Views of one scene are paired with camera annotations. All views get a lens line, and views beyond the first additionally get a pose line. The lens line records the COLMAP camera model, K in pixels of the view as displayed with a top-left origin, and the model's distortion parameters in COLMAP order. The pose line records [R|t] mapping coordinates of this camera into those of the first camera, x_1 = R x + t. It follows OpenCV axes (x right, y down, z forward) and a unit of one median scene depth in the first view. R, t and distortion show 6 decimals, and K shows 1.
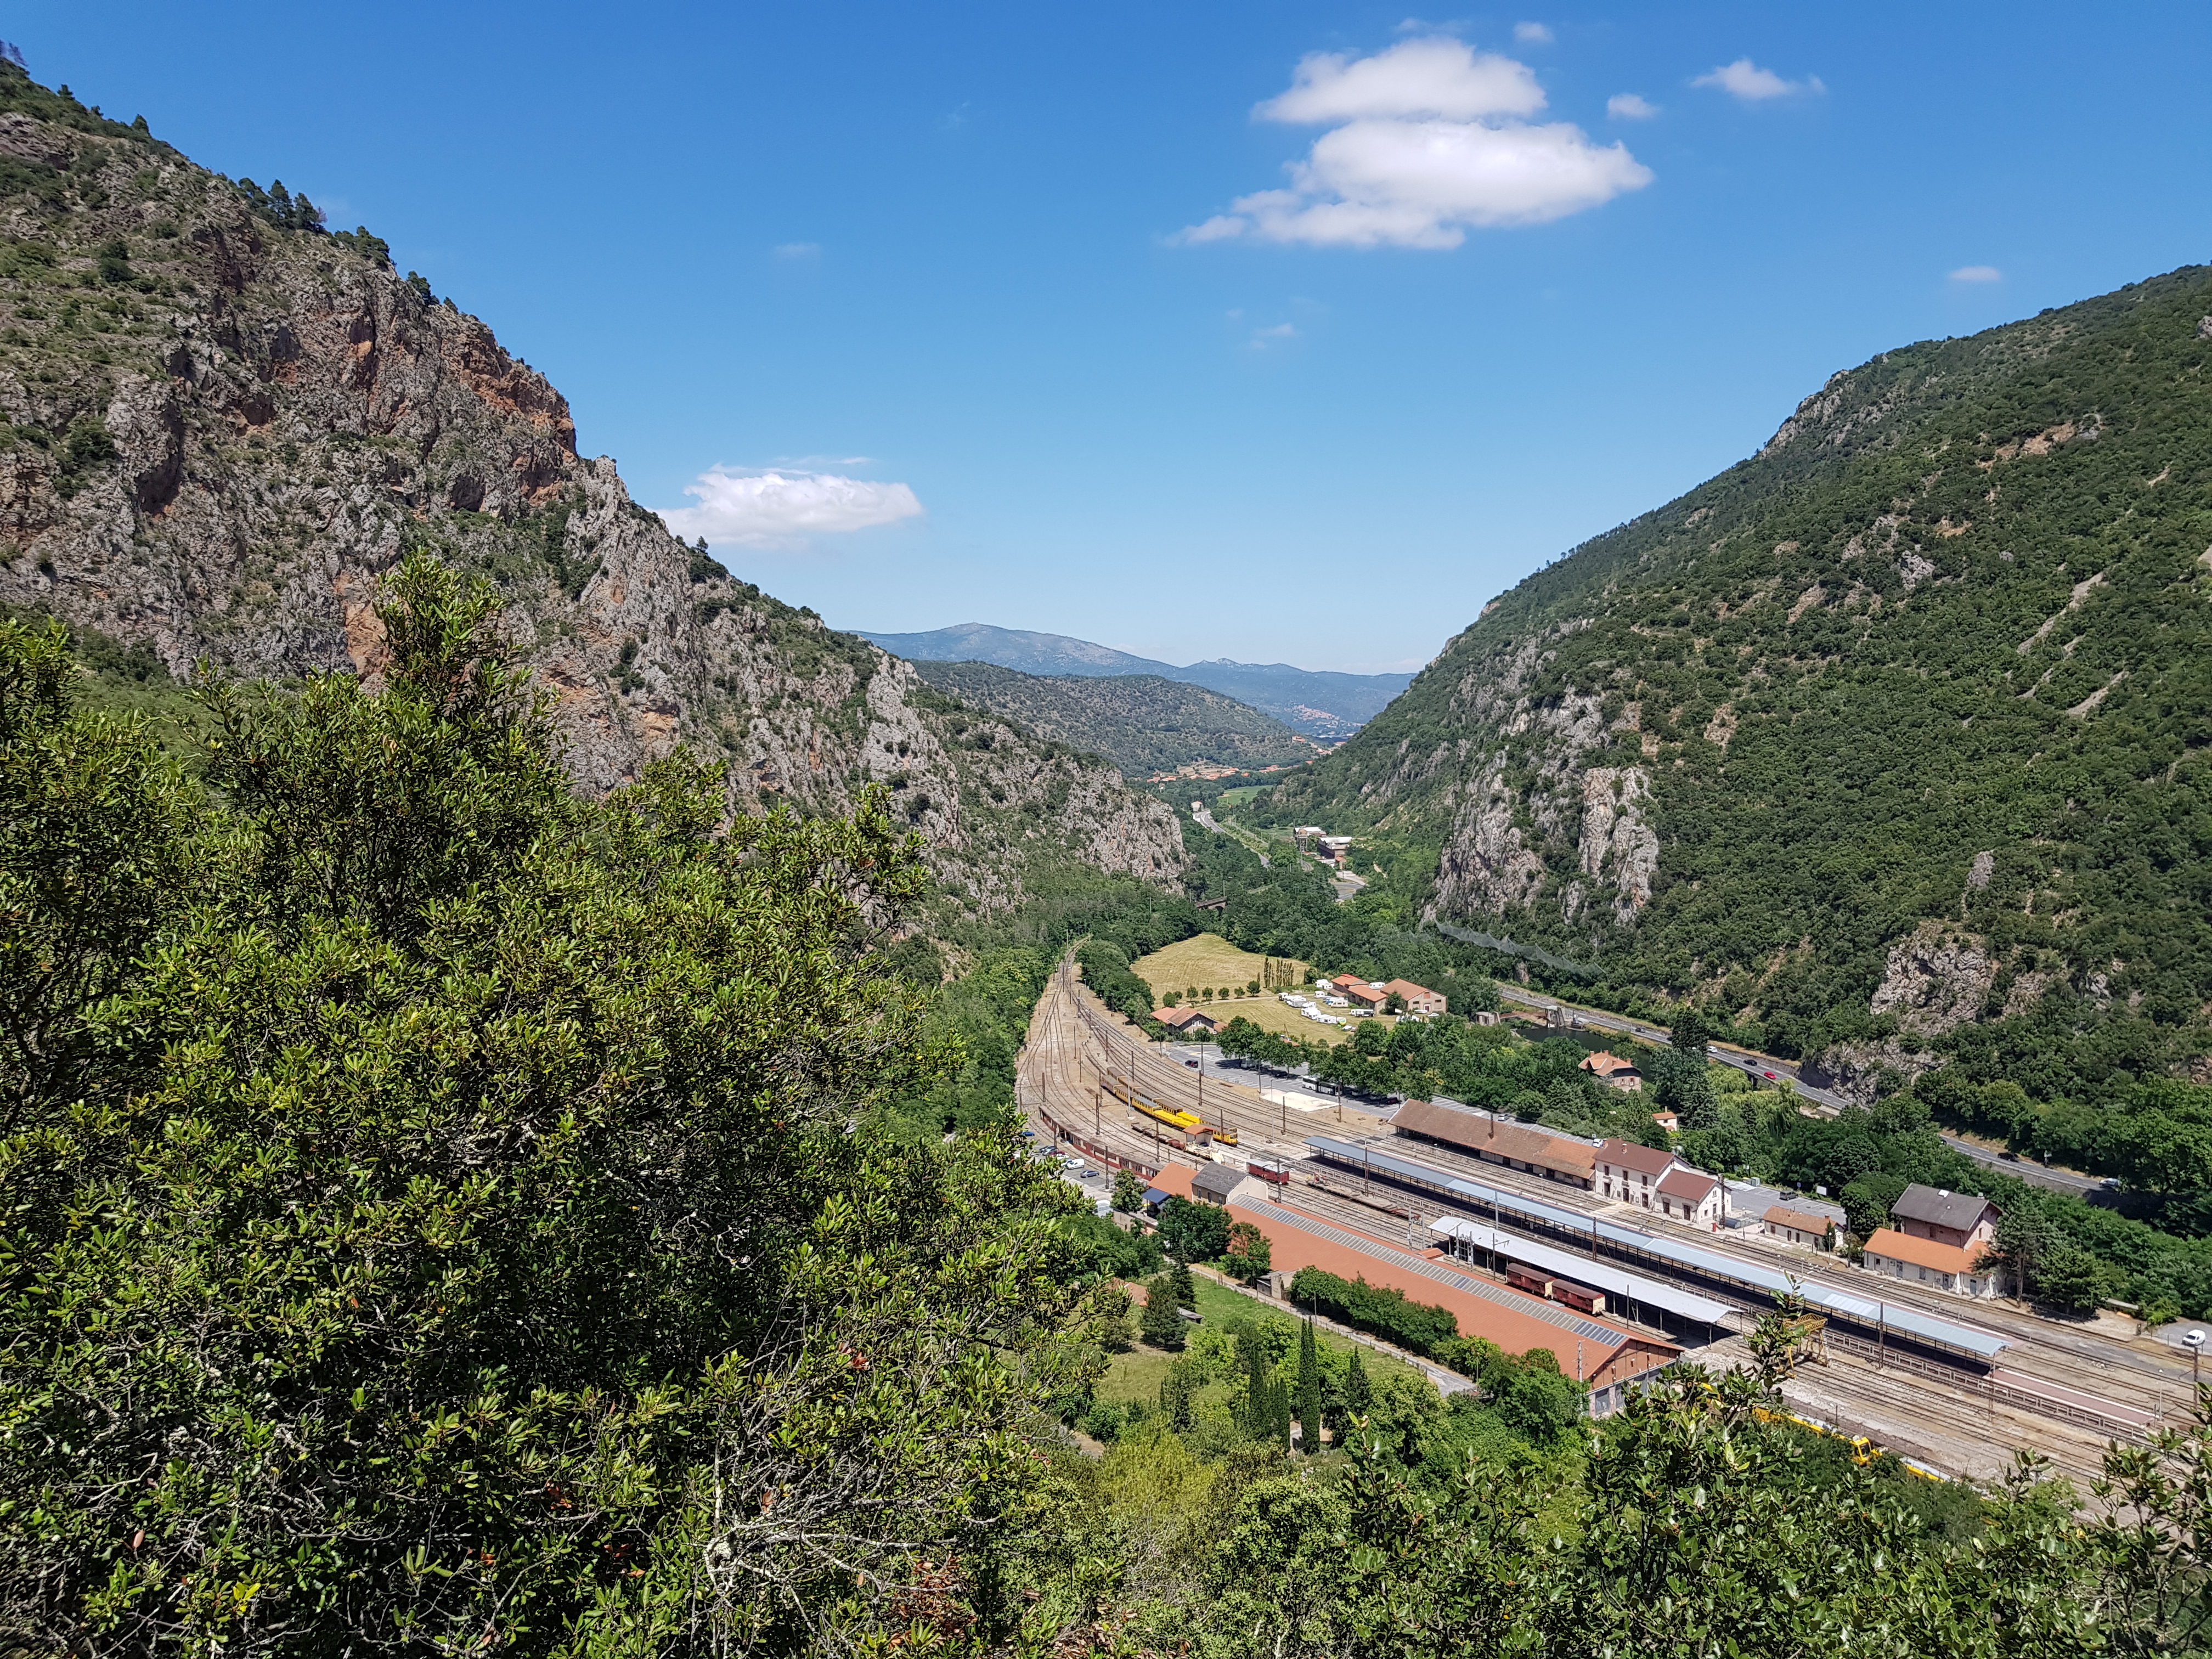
lens RADIAL K [[1674.9, 0, 1093.3], [0, 1674.9, 842.5], [0, 0, 1]] dist [0.019603, -0.046244]
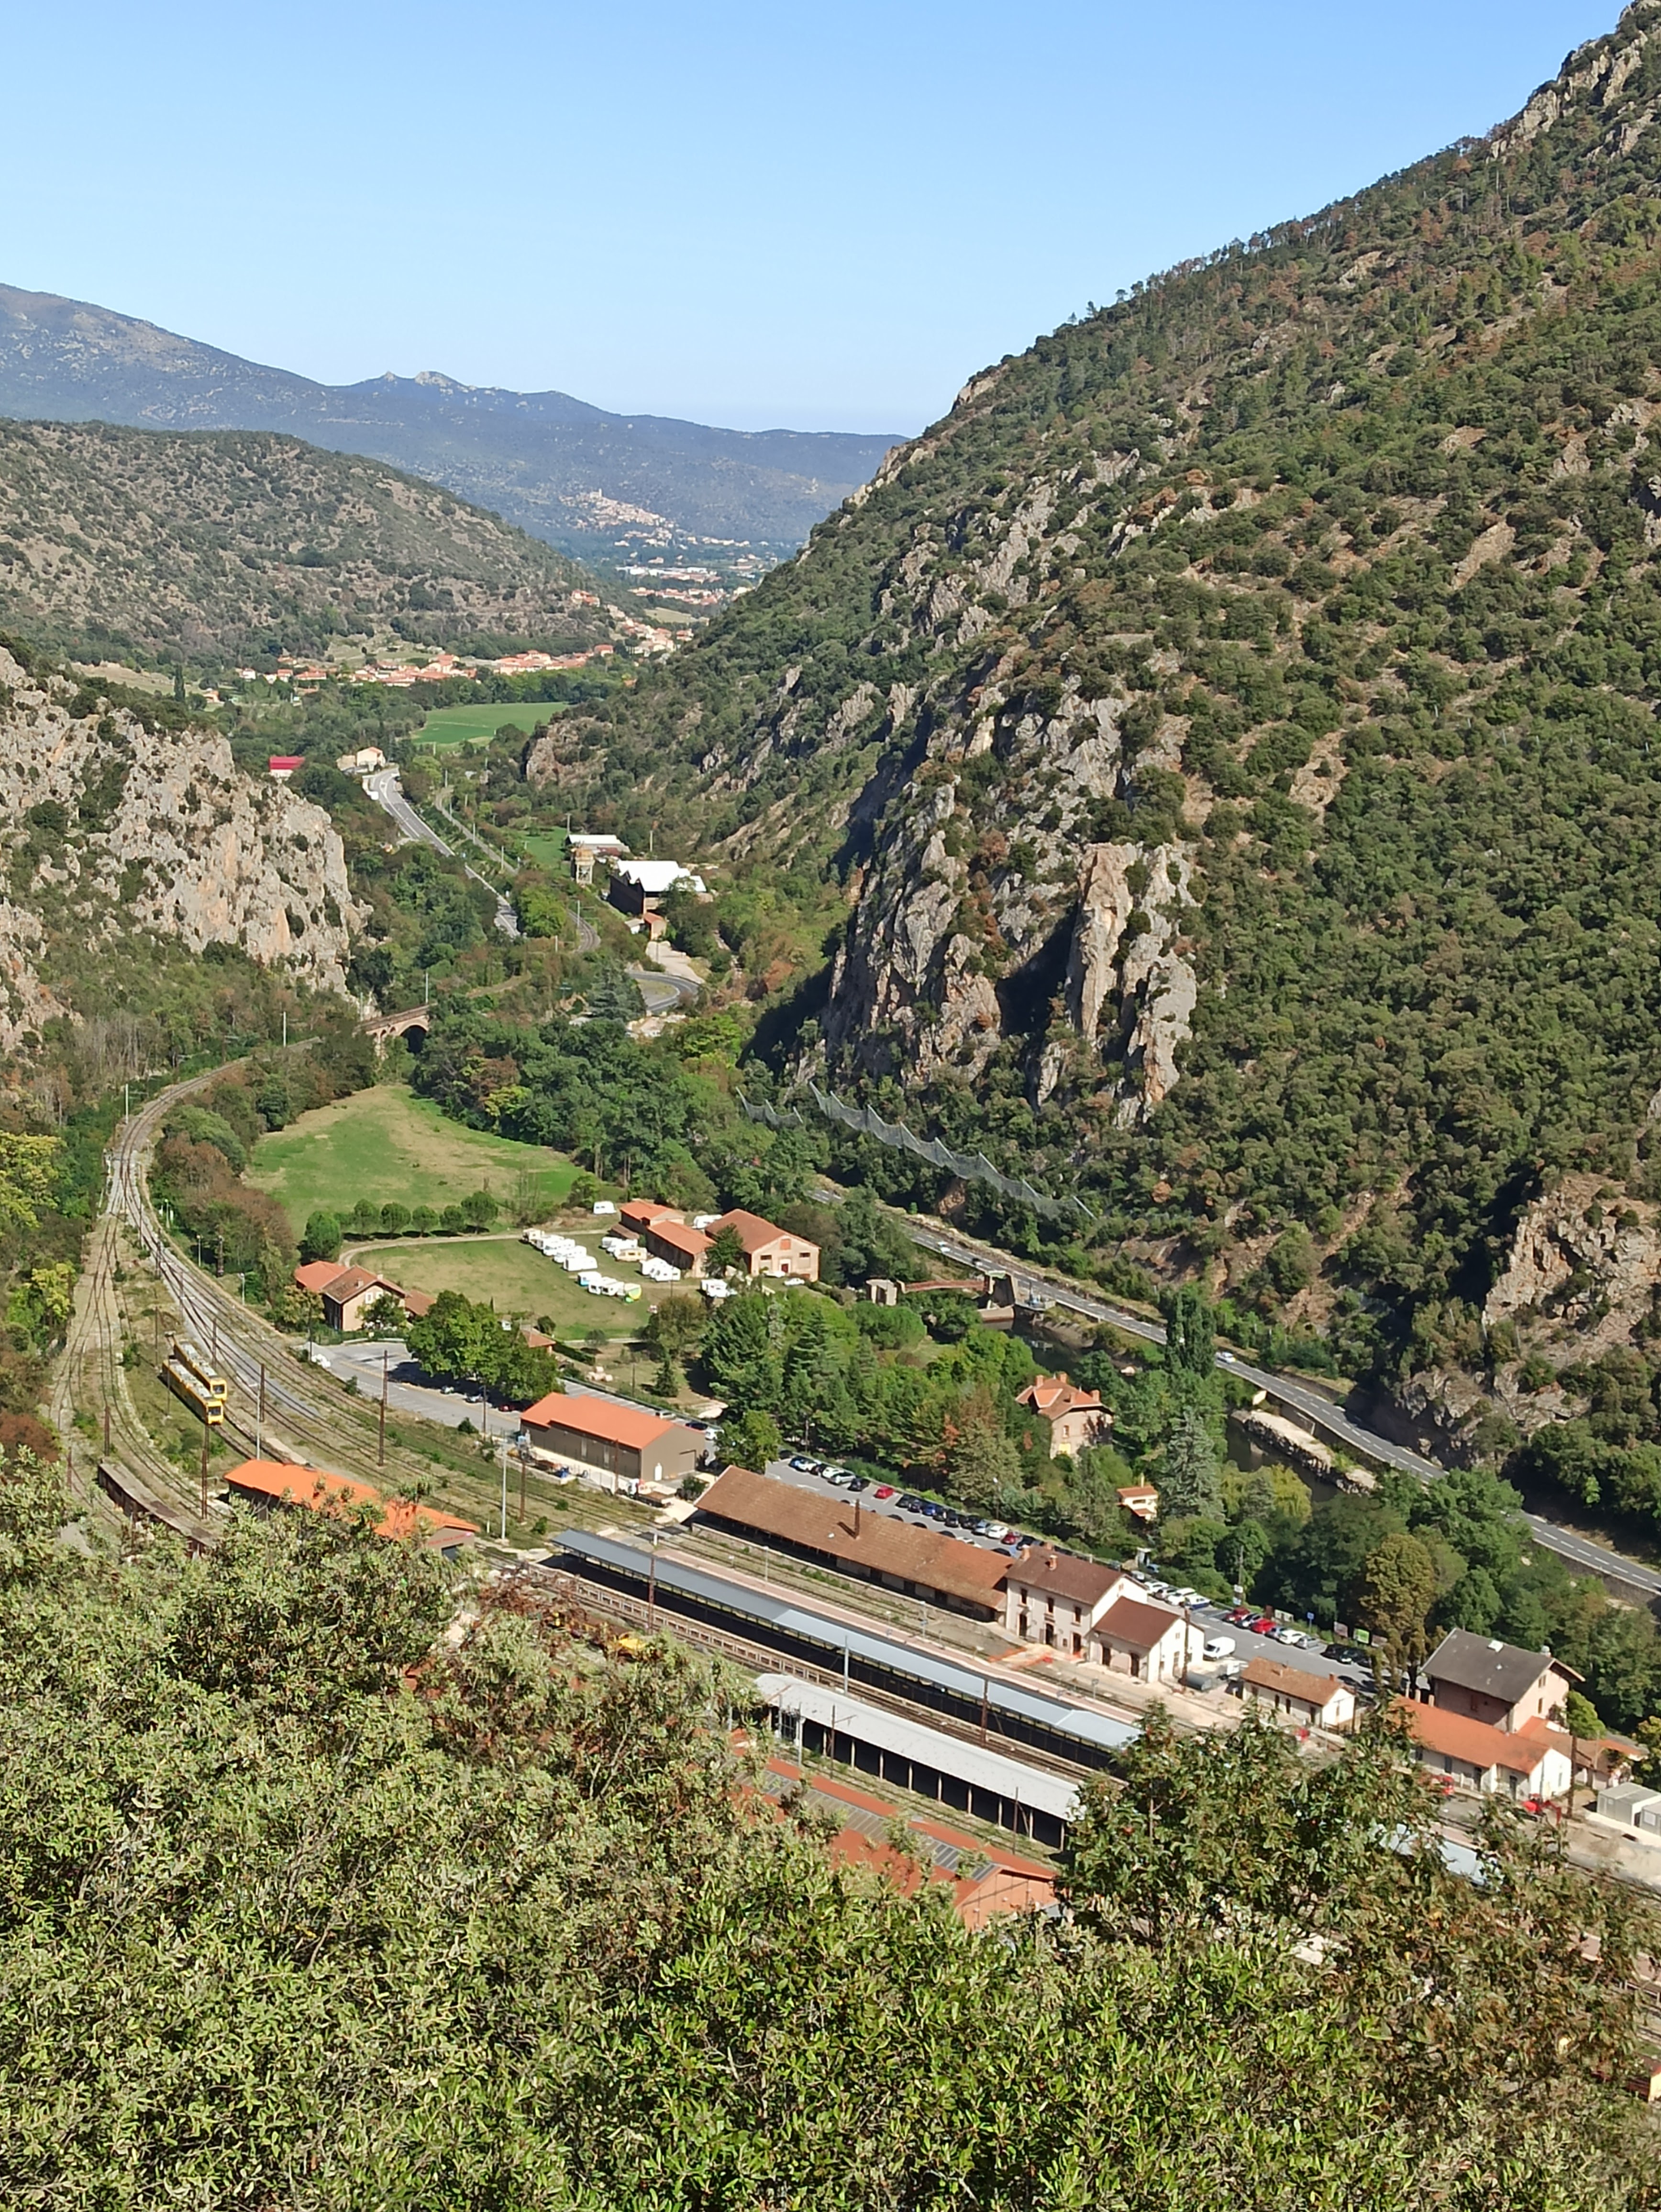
lens RADIAL K [[3570.2, 0, 828.2], [0, 3570.2, 1166.4], [0, 0, 1]] dist [0.049086, 0.000000]
pose [[0.980611, 0.026712, 0.194135, -0.018490], [-0.048265, 0.993070, 0.107154, -0.058685], [-0.189927, -0.114446, 0.975105, -0.157121]]
